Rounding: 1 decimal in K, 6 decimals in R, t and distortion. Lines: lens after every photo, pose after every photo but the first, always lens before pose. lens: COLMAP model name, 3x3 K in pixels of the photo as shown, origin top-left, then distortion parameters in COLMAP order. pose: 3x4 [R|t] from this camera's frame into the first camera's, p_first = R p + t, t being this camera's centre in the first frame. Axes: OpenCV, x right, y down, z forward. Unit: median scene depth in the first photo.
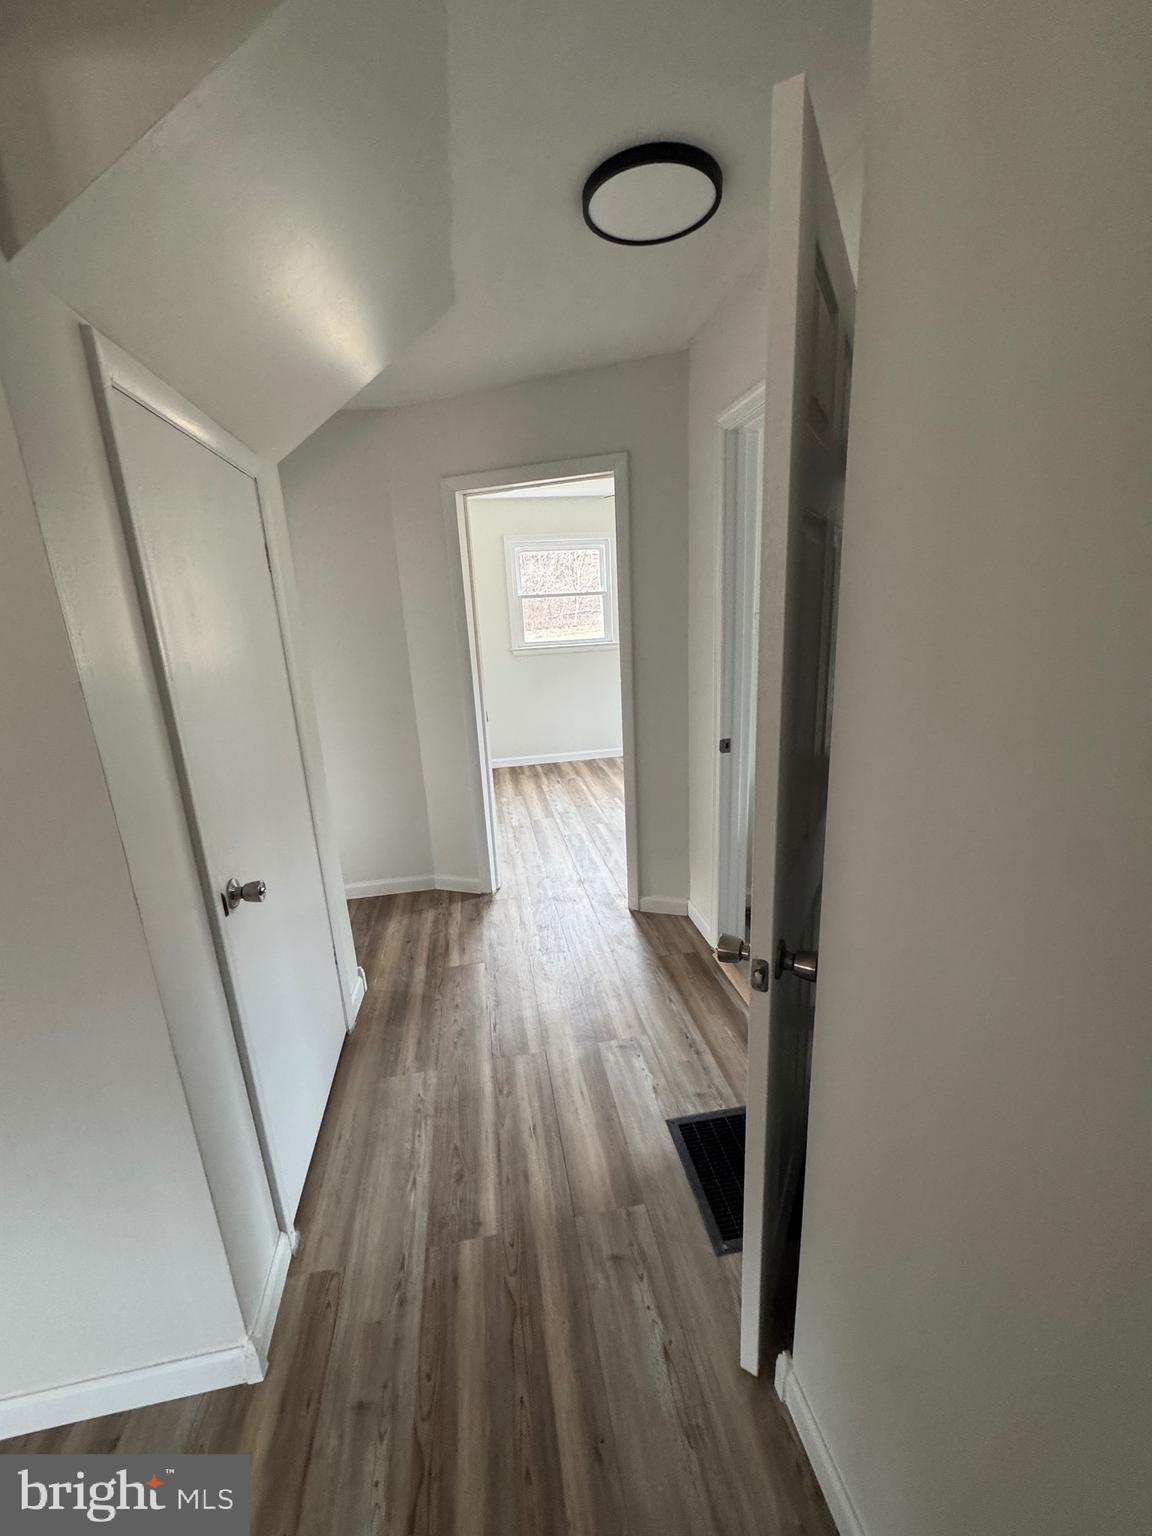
lens RADIAL K [[605.0, 0, 576.0], [0, 605.0, 768.0], [0, 0, 1]] dist [-0.000334, -0.000052]
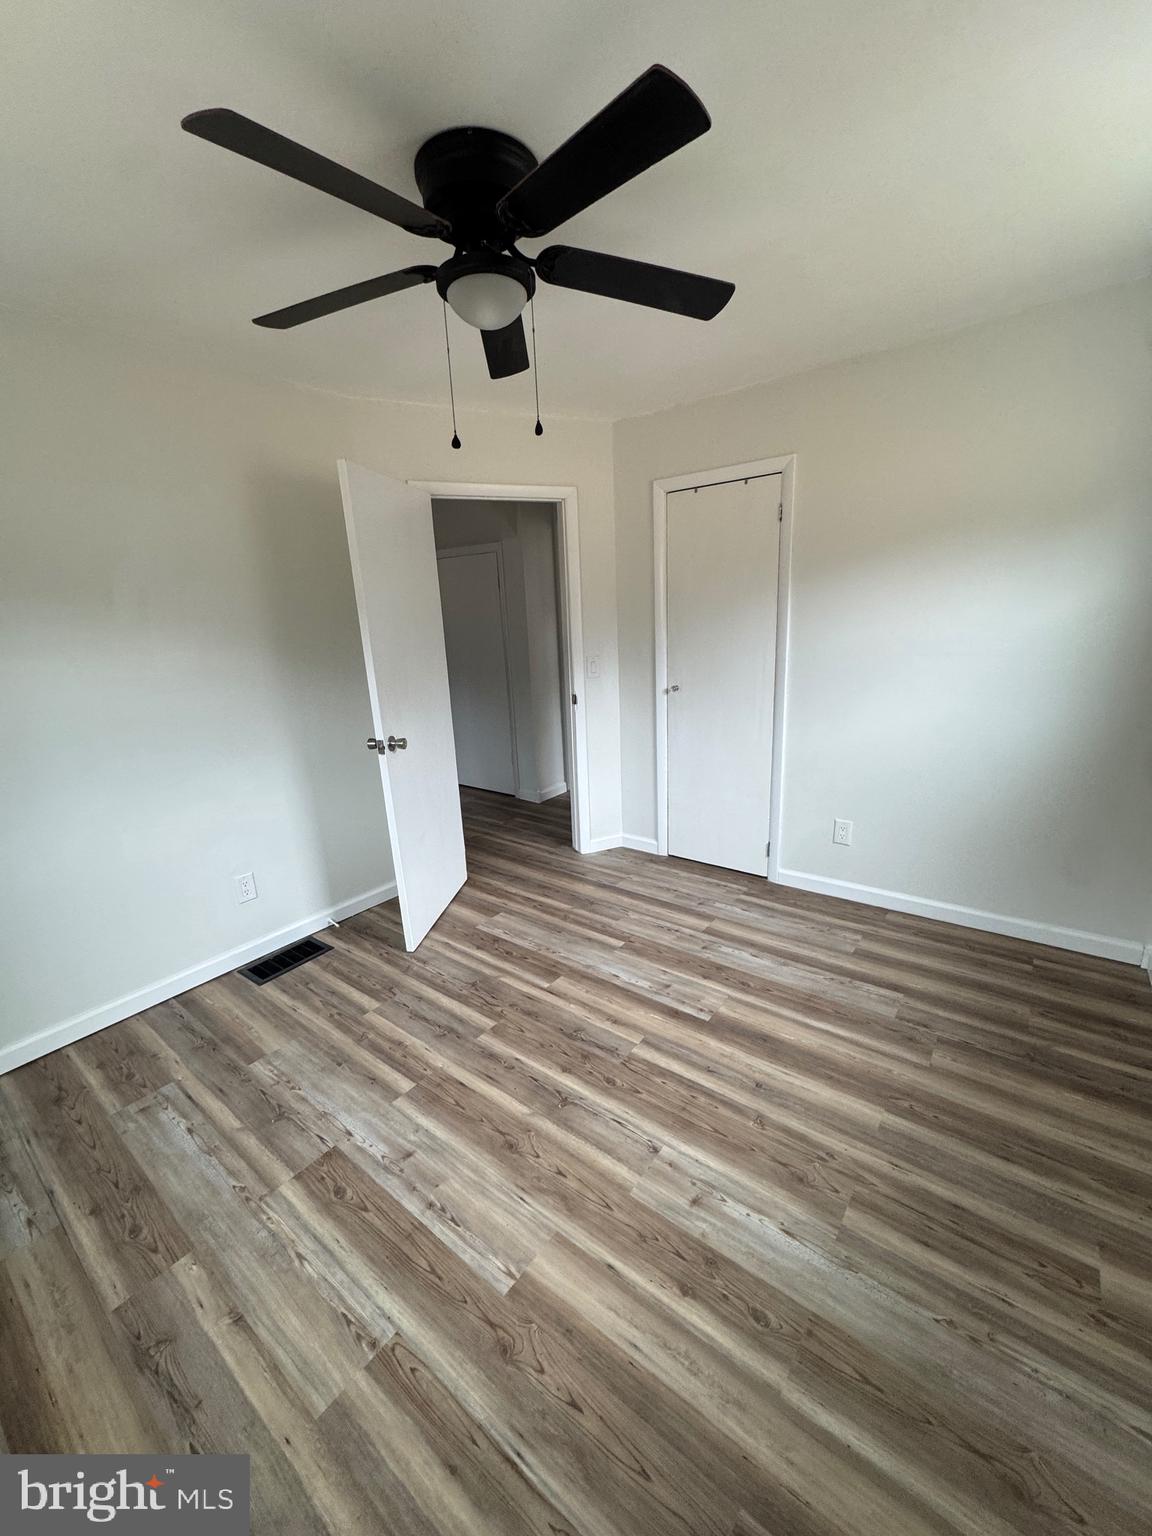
lens RADIAL K [[605.0, 0, 576.0], [0, 605.0, 768.0], [0, 0, 1]] dist [-0.000334, -0.000052]
pose [[-0.738316, 0.203237, -0.643105, 0.370261], [-0.139728, 0.886739, 0.440647, -0.279068], [0.659822, 0.415197, -0.626296, 1.161823]]
